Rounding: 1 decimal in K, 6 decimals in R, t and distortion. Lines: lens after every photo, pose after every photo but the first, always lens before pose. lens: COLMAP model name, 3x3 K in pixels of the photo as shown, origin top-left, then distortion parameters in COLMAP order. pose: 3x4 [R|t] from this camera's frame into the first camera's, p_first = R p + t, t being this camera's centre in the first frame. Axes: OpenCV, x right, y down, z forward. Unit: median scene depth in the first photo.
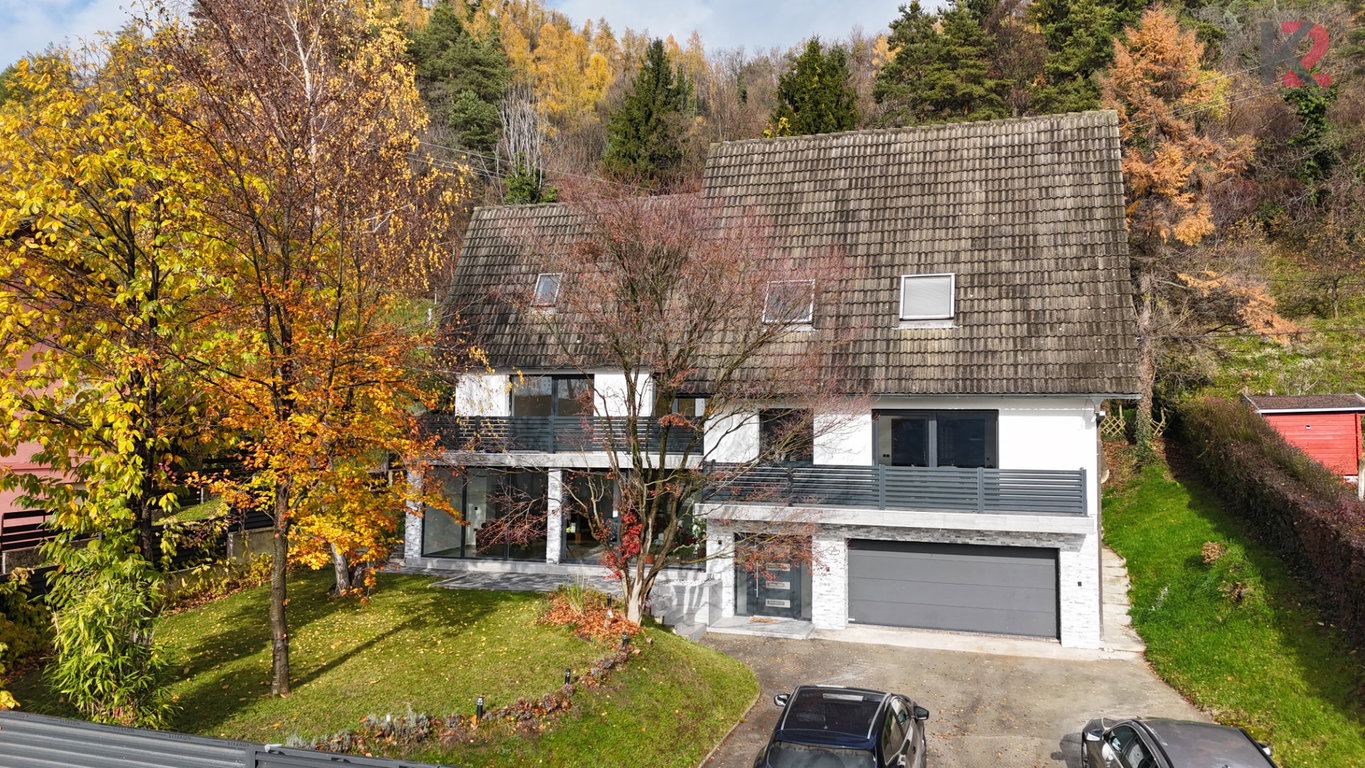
lens RADIAL K [[998.7, 0, 682.8], [0, 998.7, 382.4], [0, 0, 1]] dist [0.080407, -0.072279]
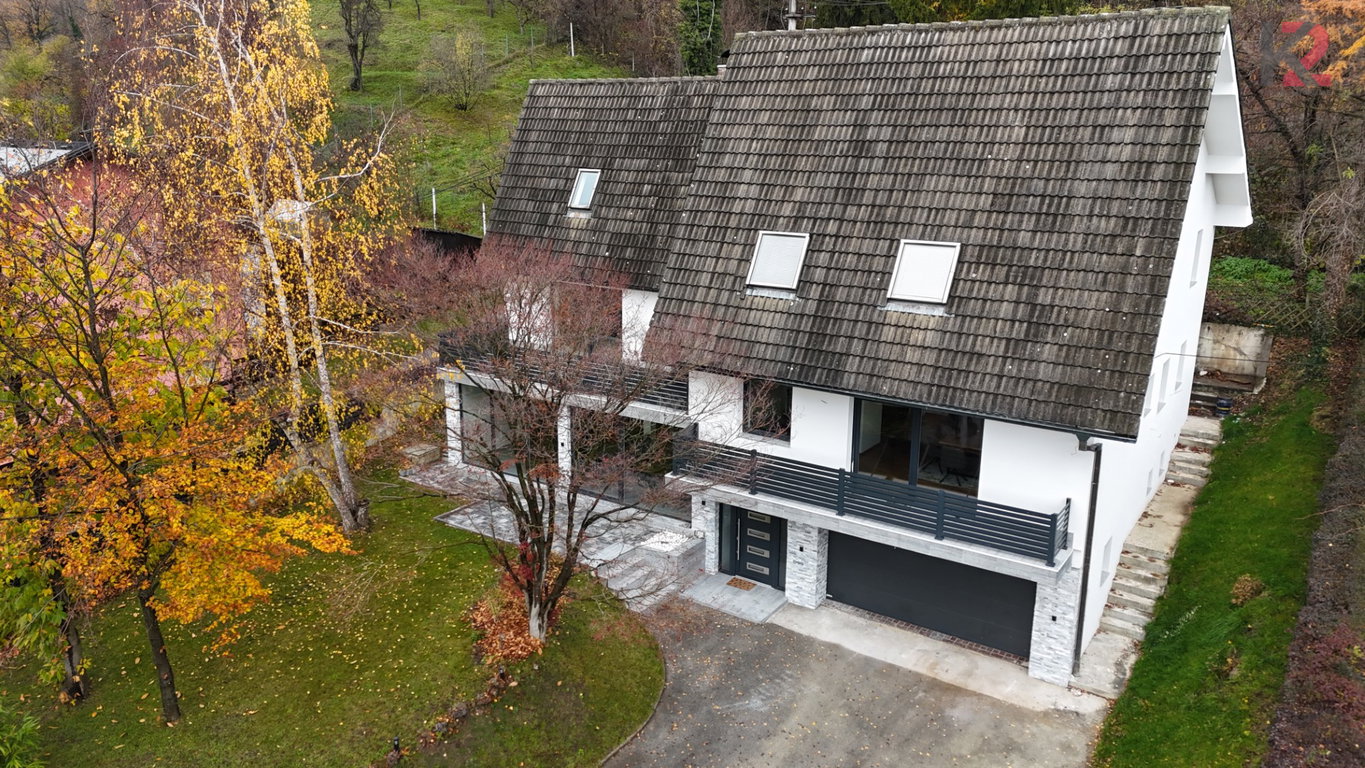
lens RADIAL K [[998.7, 0, 682.7], [0, 998.7, 383.7], [0, 0, 1]] dist [0.080407, -0.072279]
pose [[0.957413, 0.069371, -0.280263, 0.285768], [0.017955, 0.954522, 0.297600, -0.244528], [0.288162, -0.289958, 0.912626, 0.137921]]
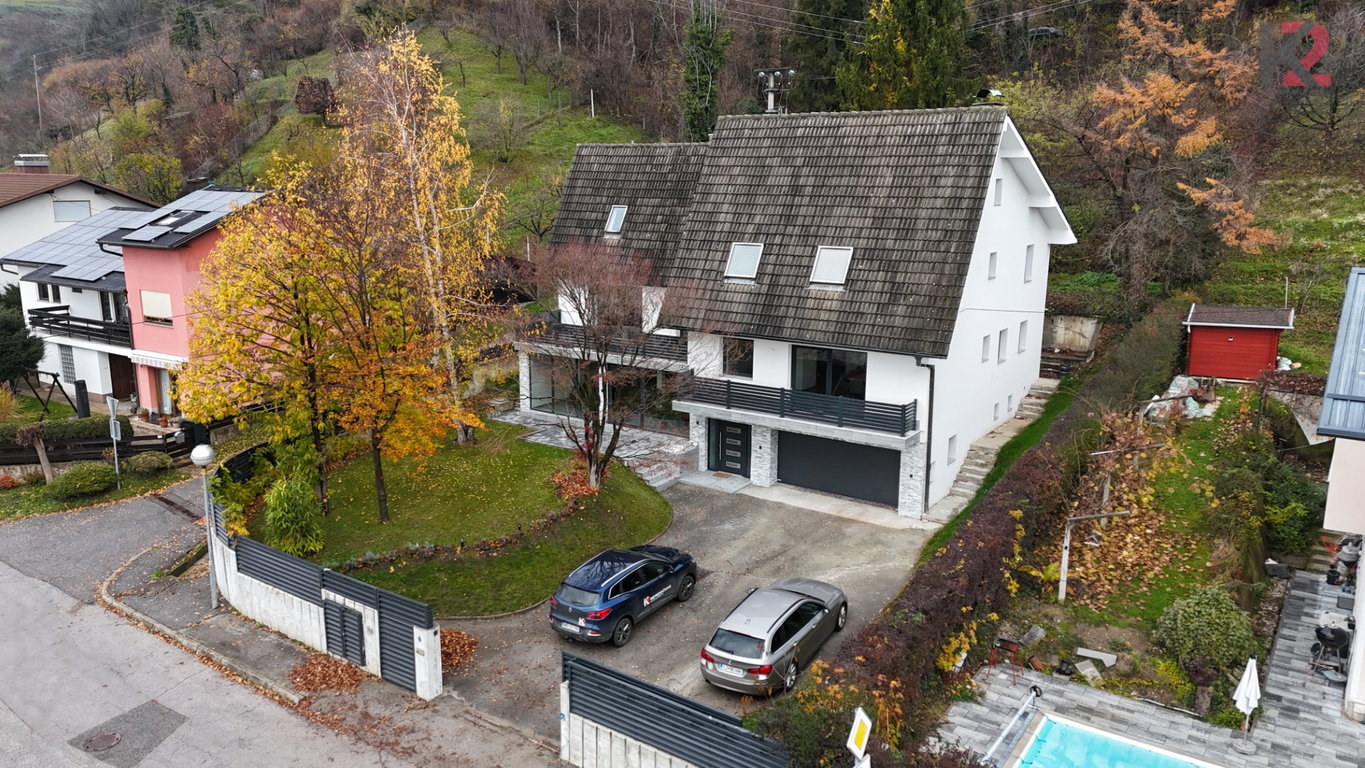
lens RADIAL K [[998.7, 0, 679.8], [0, 998.7, 387.3], [0, 0, 1]] dist [0.080407, -0.072279]
pose [[0.955261, 0.057708, -0.290080, 0.441344], [0.019840, 0.966068, 0.257523, -0.273844], [0.295098, -0.251757, 0.921702, -0.358442]]
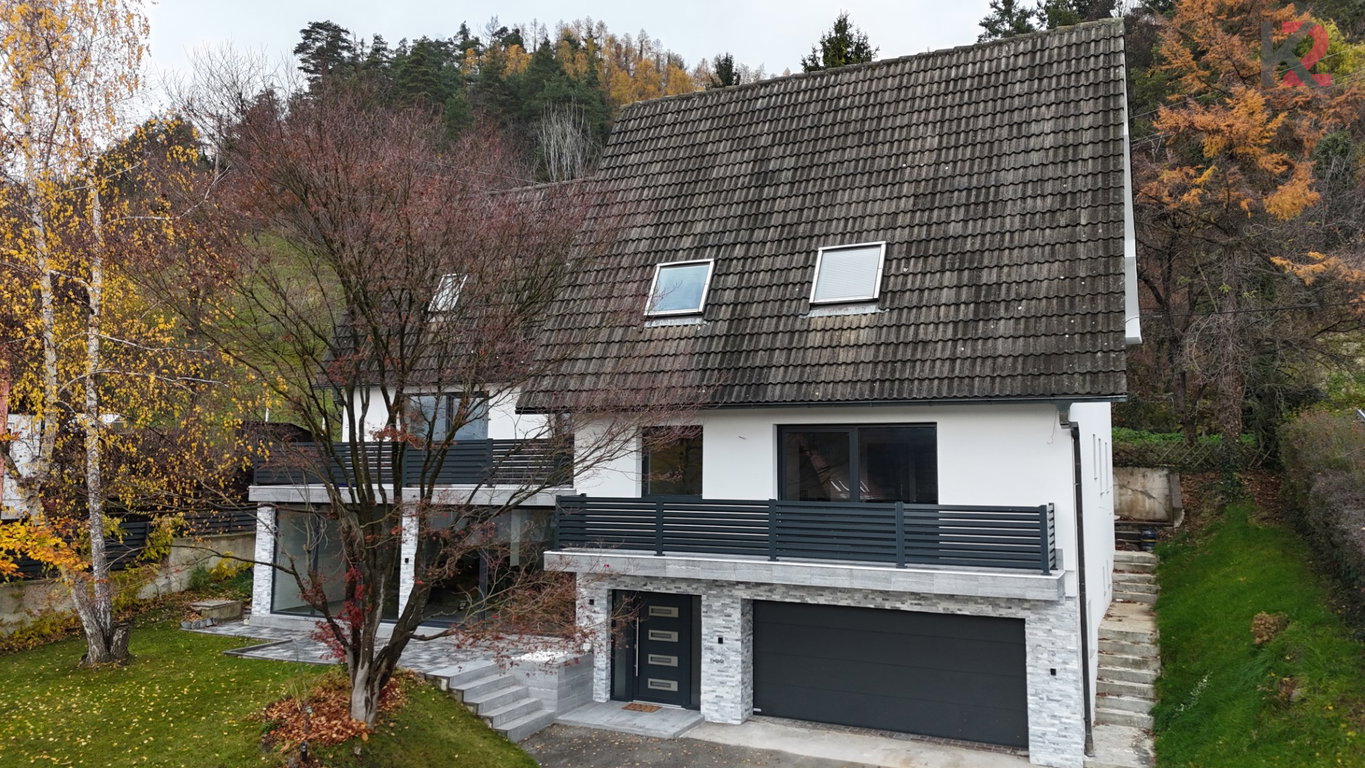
lens RADIAL K [[998.7, 0, 683.7], [0, 998.7, 383.5], [0, 0, 1]] dist [0.080407, -0.072279]
pose [[0.989790, -0.016349, -0.141594, 0.221106], [0.010521, 0.999070, -0.041813, 0.025427], [0.142146, 0.039896, 0.989041, 0.244359]]
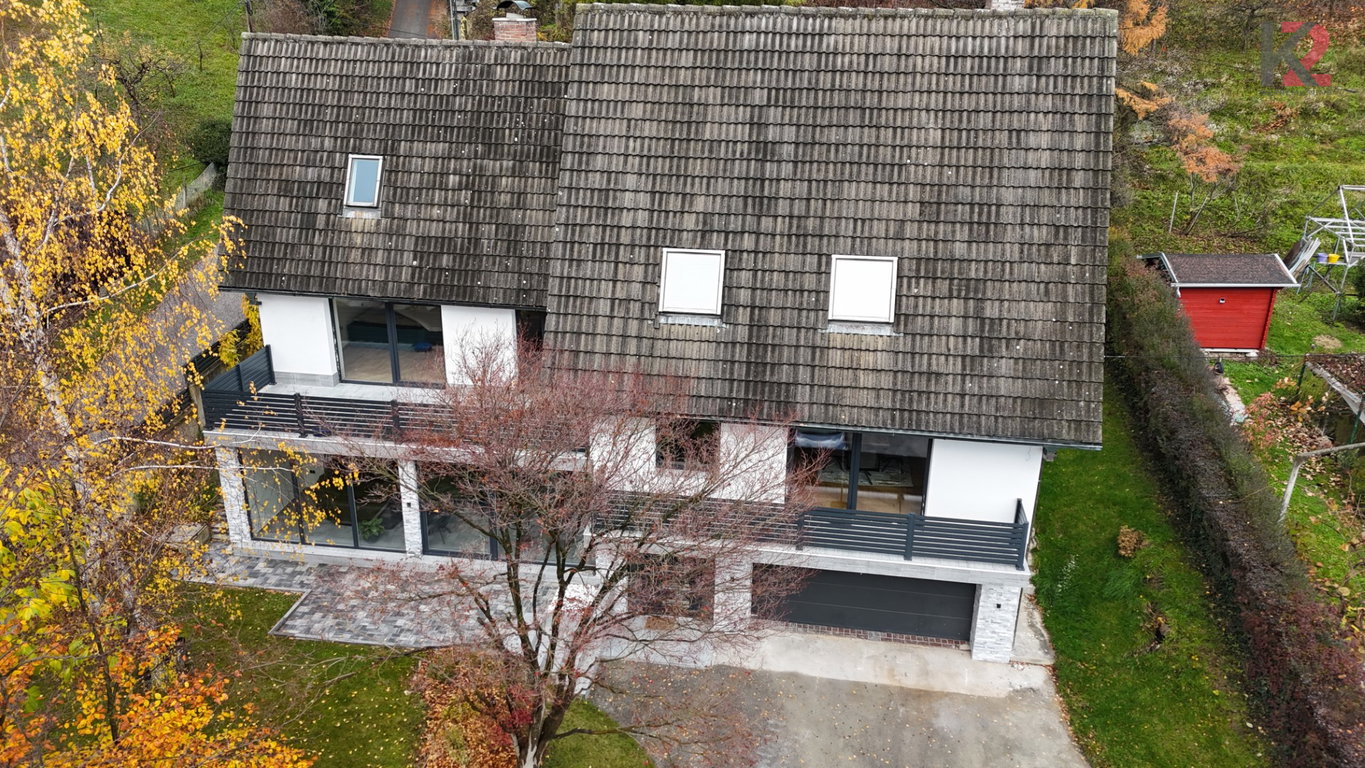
lens RADIAL K [[998.7, 0, 681.5], [0, 998.7, 381.3], [0, 0, 1]] dist [0.080407, -0.072279]
pose [[0.987861, -0.054460, 0.145480, -0.021111], [-0.010950, 0.909787, 0.414930, -0.341484], [-0.154953, -0.411487, 0.898147, 0.262591]]
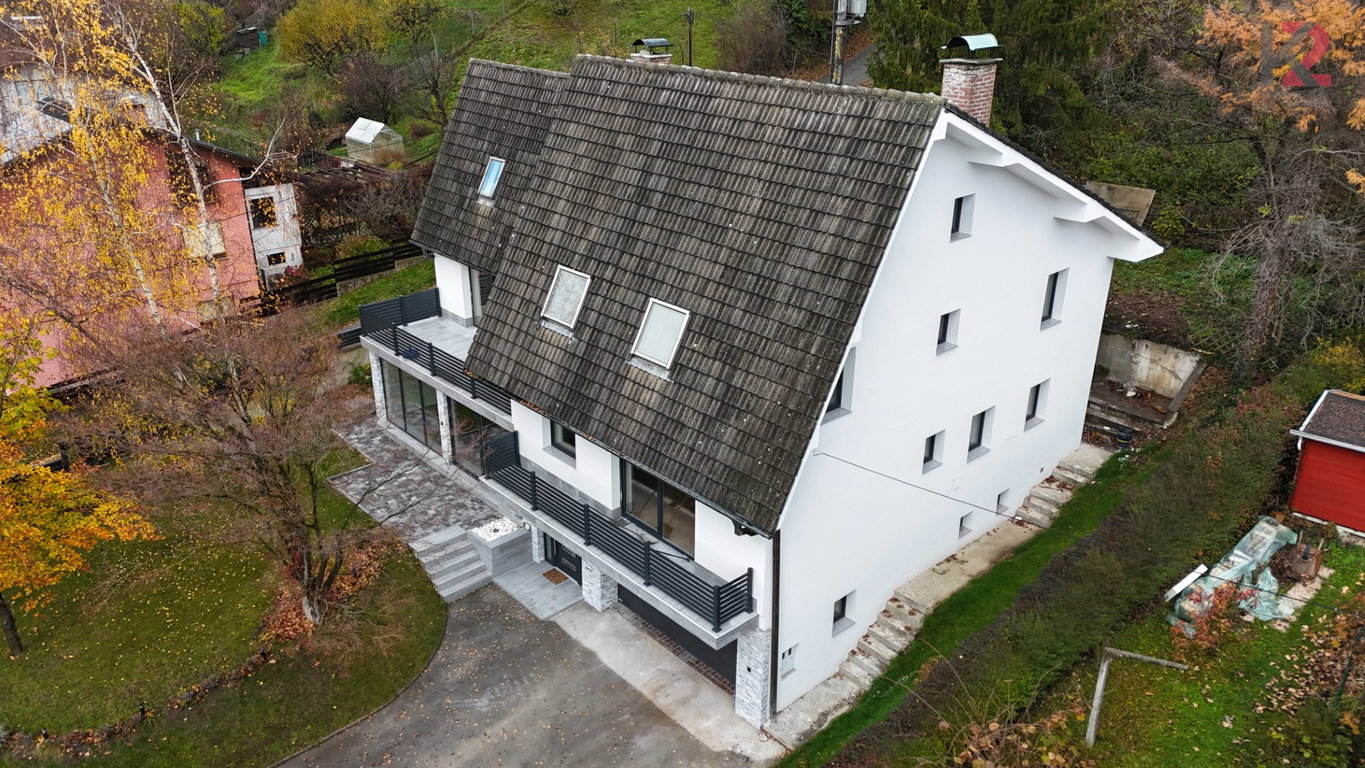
lens RADIAL K [[998.7, 0, 682.7], [0, 998.7, 384.9], [0, 0, 1]] dist [0.080407, -0.072279]
pose [[0.860007, 0.195664, -0.471278, 0.665481], [0.031627, 0.901351, 0.431933, -0.411951], [0.509301, -0.386371, 0.768980, 0.310963]]
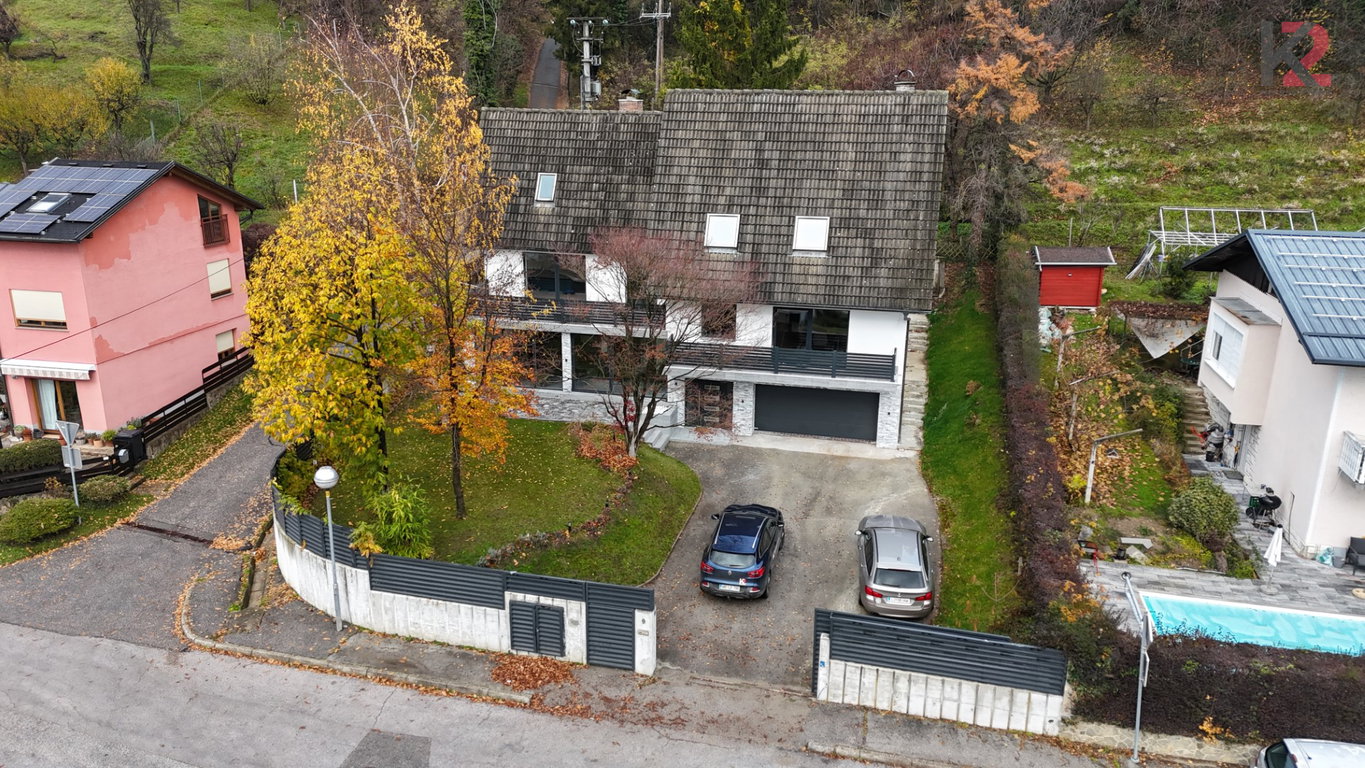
lens RADIAL K [[998.7, 0, 681.3], [0, 998.7, 390.2], [0, 0, 1]] dist [0.080407, -0.072279]
pose [[0.997605, -0.020659, 0.066013, -0.059013], [-0.002944, 0.940809, 0.338925, -0.368795], [-0.069108, -0.338308, 0.938495, -0.490538]]
